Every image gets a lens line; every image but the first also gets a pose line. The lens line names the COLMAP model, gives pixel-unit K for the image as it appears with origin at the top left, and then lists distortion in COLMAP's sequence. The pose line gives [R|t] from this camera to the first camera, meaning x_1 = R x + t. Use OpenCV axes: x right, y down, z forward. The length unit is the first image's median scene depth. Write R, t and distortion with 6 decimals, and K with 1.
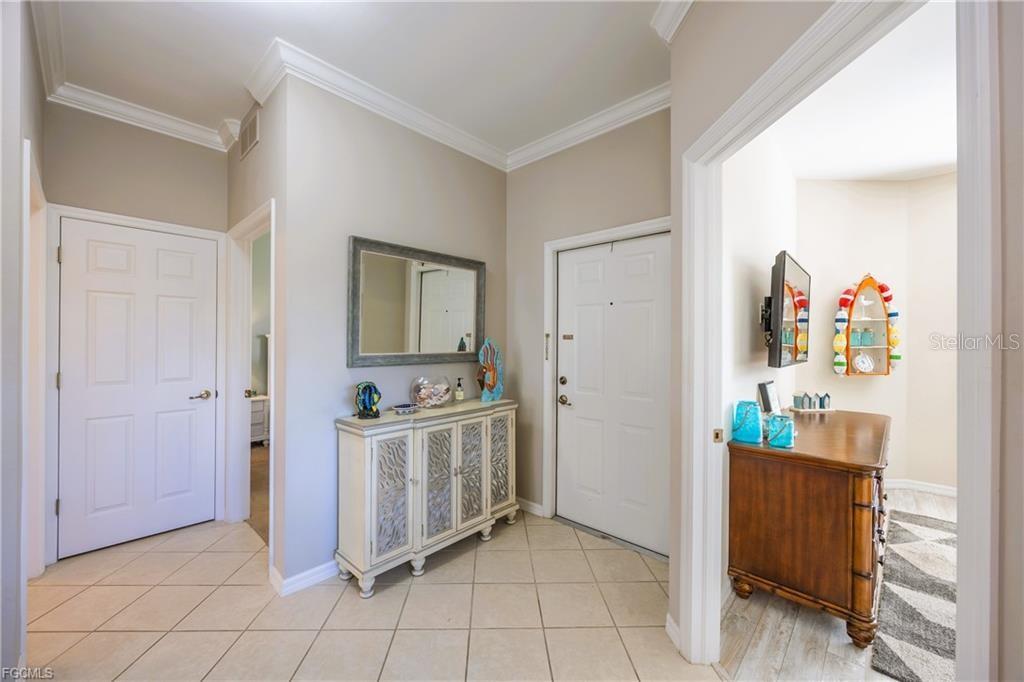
lens RADIAL K [[400.6, 0, 510.1], [0, 400.6, 342.6], [0, 0, 1]] dist [0.006499, -0.000136]
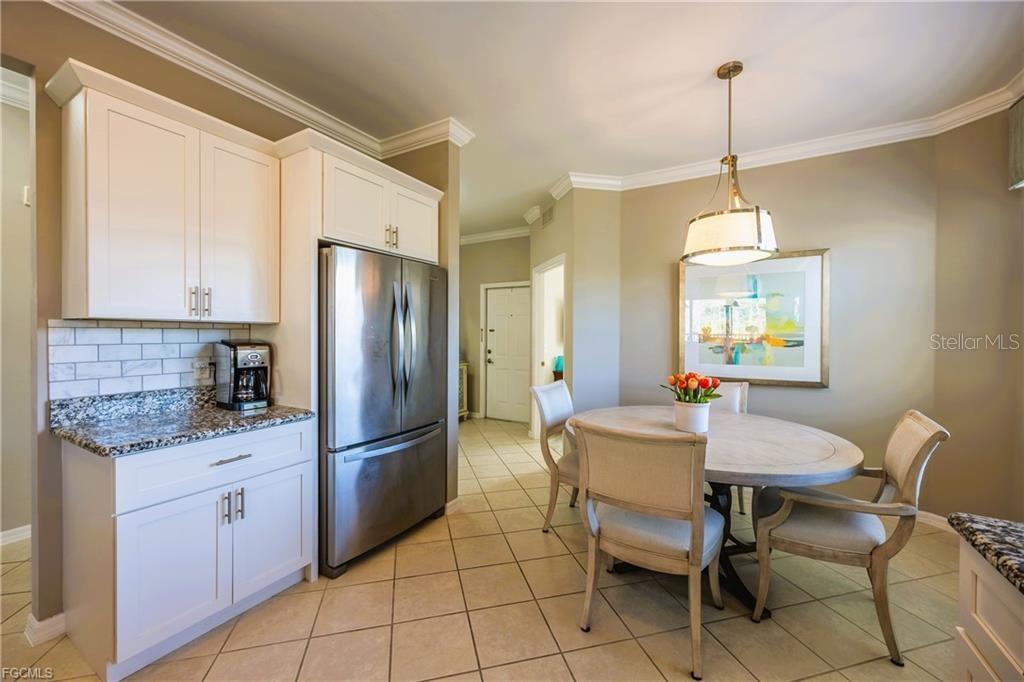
lens RADIAL K [[400.6, 0, 513.8], [0, 400.6, 336.3], [0, 0, 1]] dist [0.006499, -0.000136]
pose [[0.978920, -0.006505, 0.204138, -0.166642], [0.001705, 0.999718, 0.023684, -0.032980], [-0.204235, -0.022837, 0.978656, -1.049129]]
